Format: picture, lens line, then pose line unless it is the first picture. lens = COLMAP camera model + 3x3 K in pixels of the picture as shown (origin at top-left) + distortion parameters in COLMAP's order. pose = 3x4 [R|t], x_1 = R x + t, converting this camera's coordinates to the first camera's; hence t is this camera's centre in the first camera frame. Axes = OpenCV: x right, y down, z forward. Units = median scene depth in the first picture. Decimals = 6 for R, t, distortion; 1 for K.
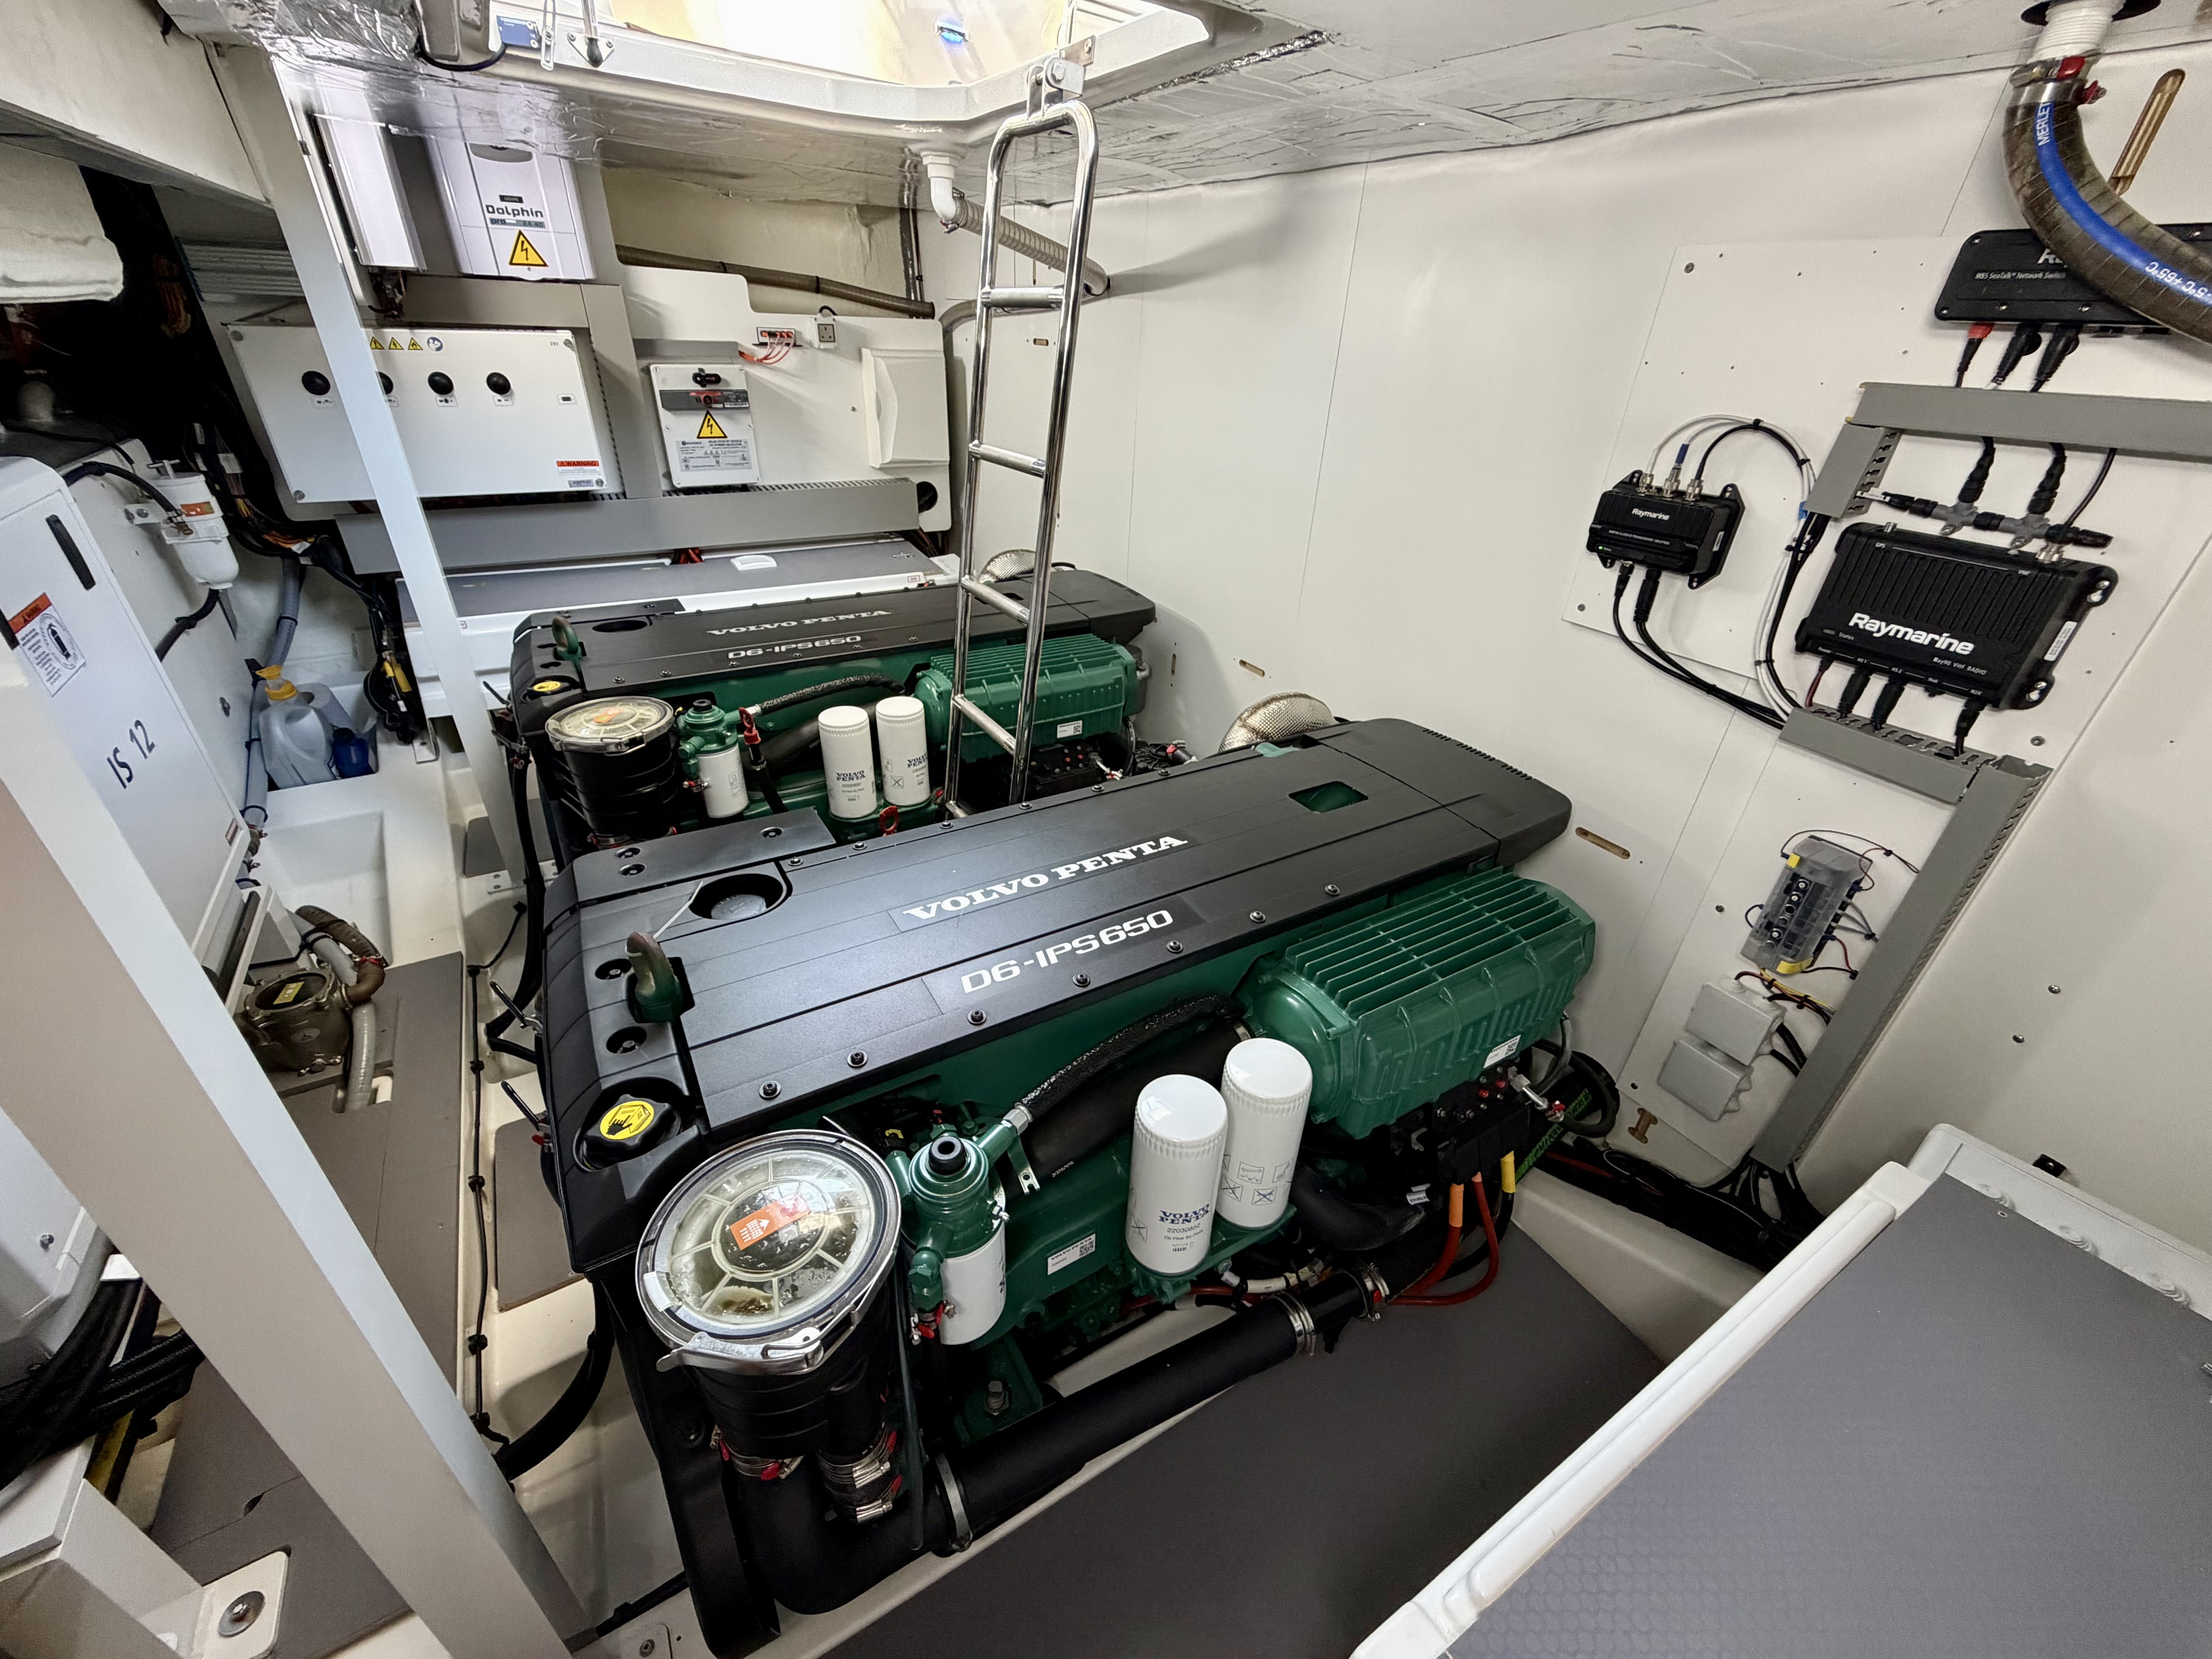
lens RADIAL K [[883.9, 0, 1099.7], [0, 883.9, 826.8], [0, 0, 1]] dist [0.000653, 0.000564]
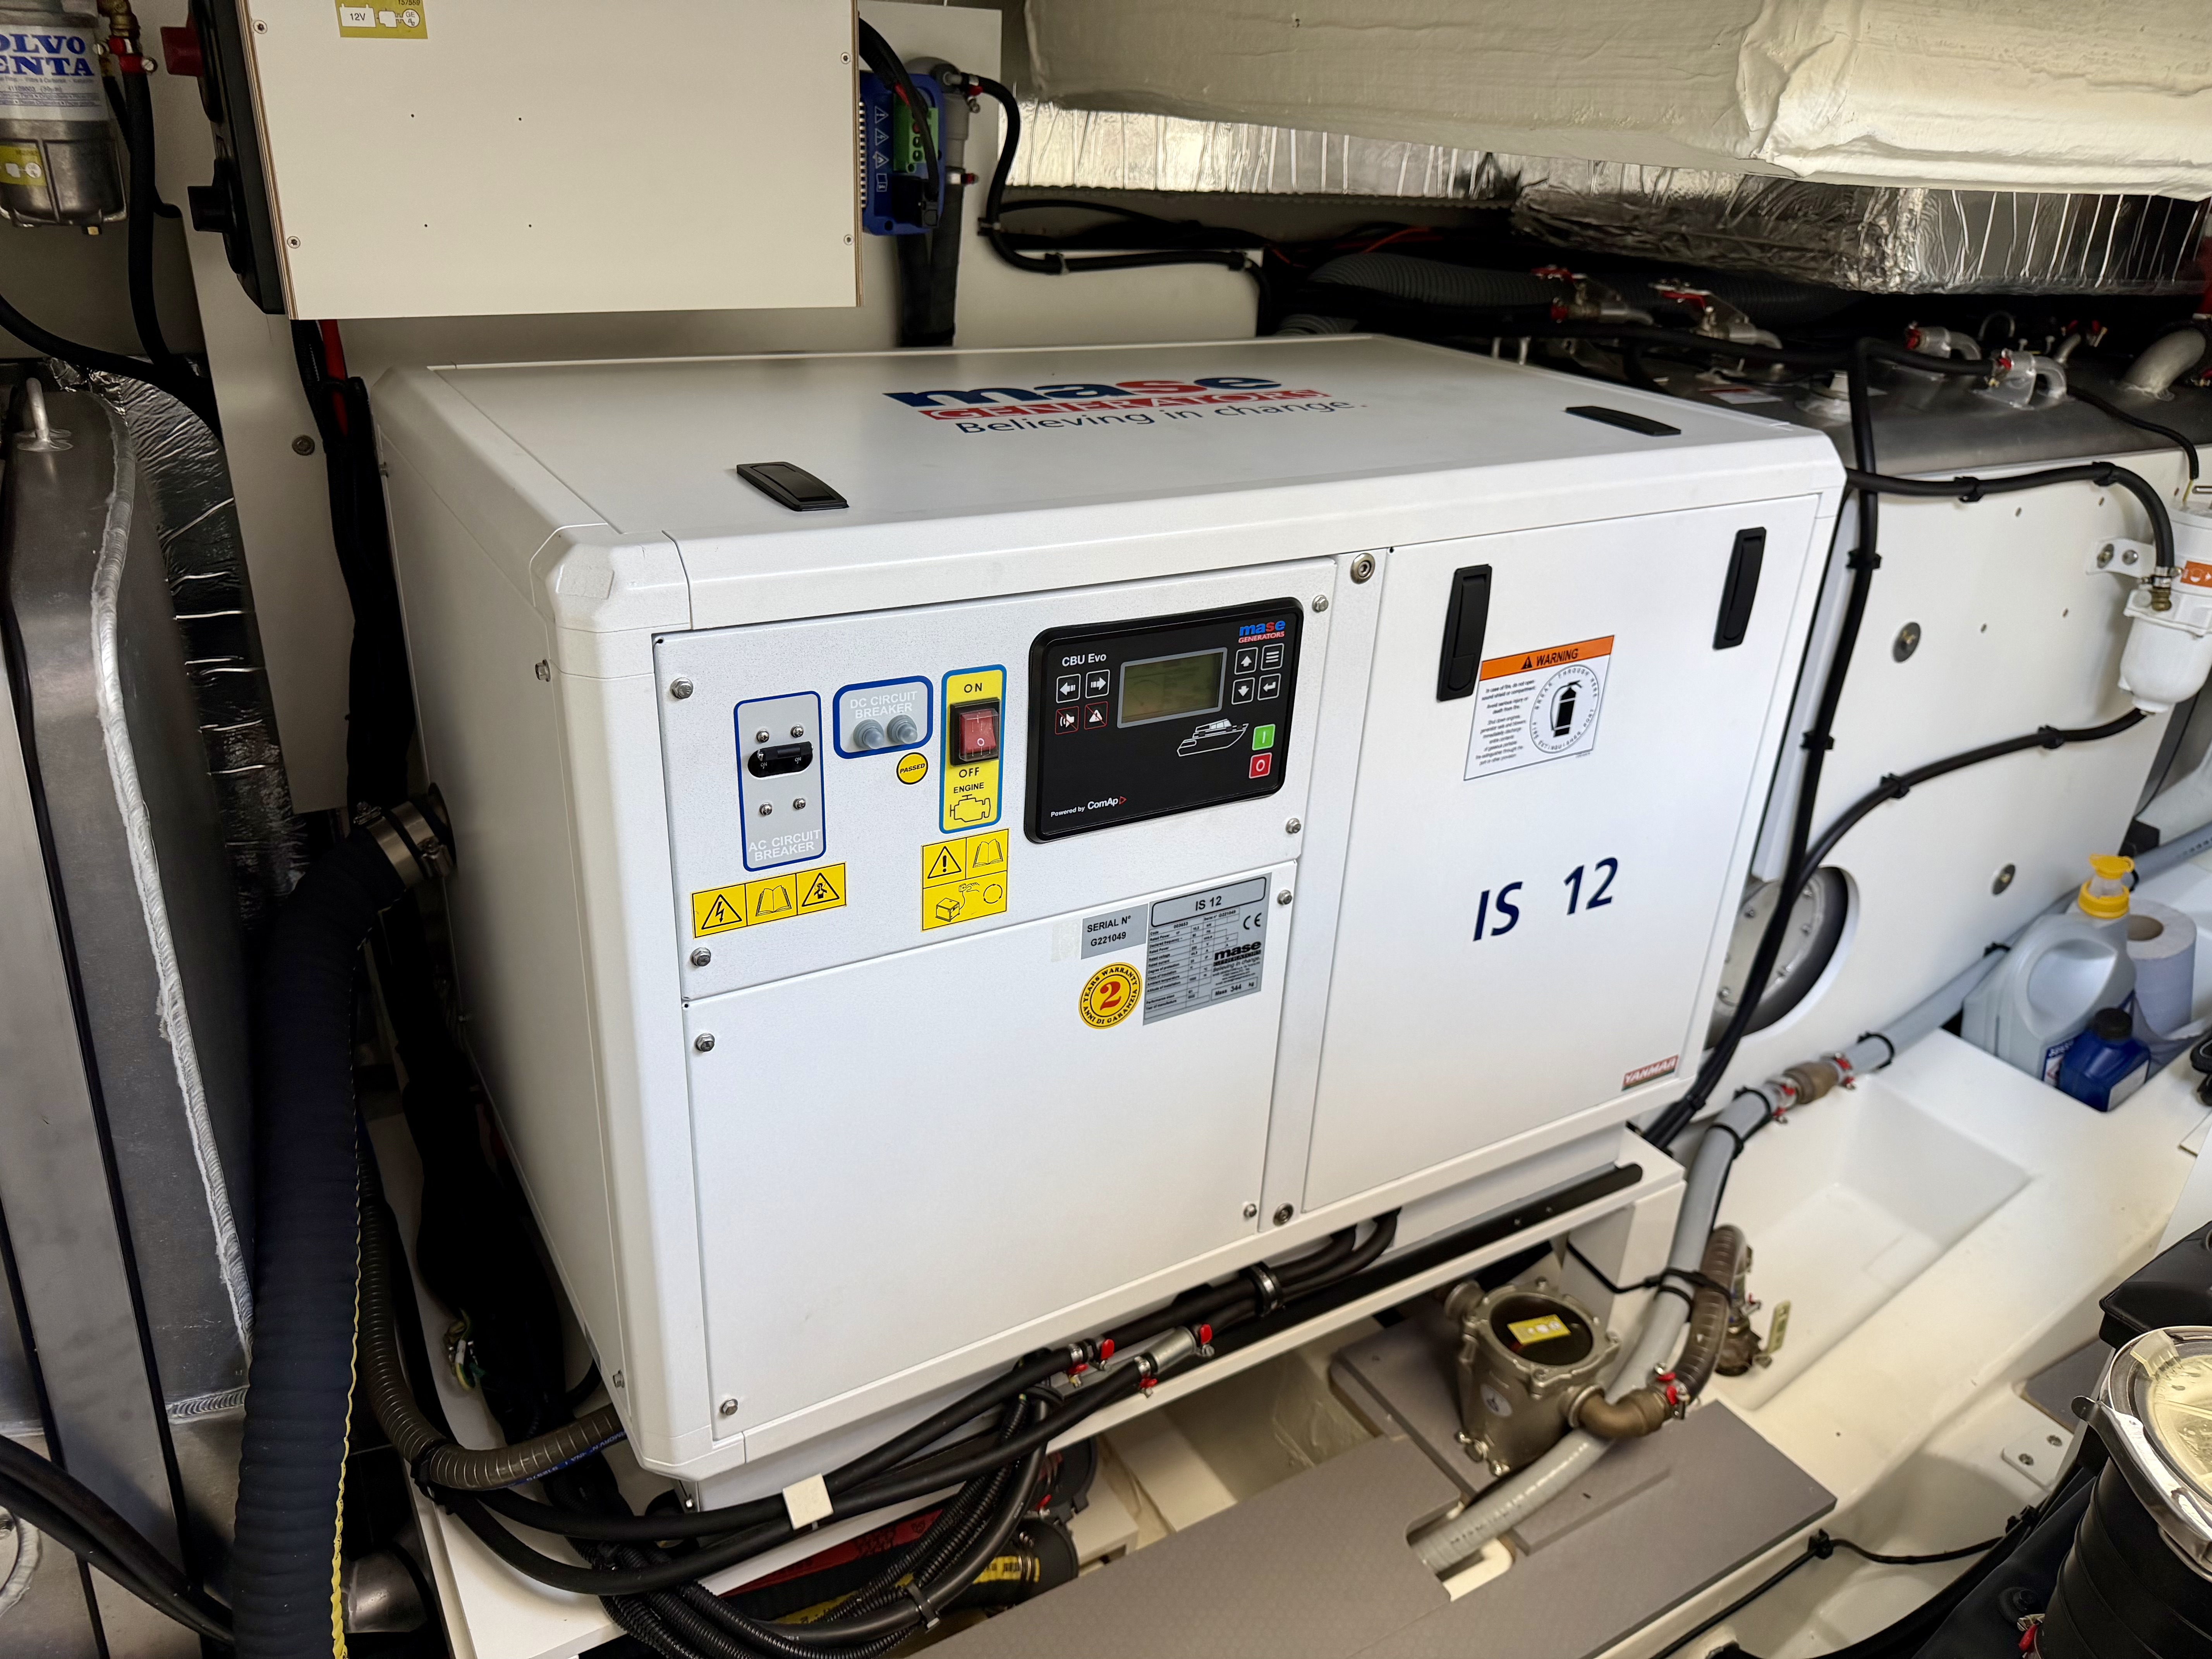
lens RADIAL K [[1573.3, 0, 1106.8], [0, 1573.3, 837.5], [0, 0, 1]] dist [0.028375, -0.036305]
pose [[0.004406, 0.398959, -0.916958, -0.105968], [-0.550103, 0.766720, 0.330949, -0.194362], [0.835085, 0.502964, 0.222846, 0.332082]]
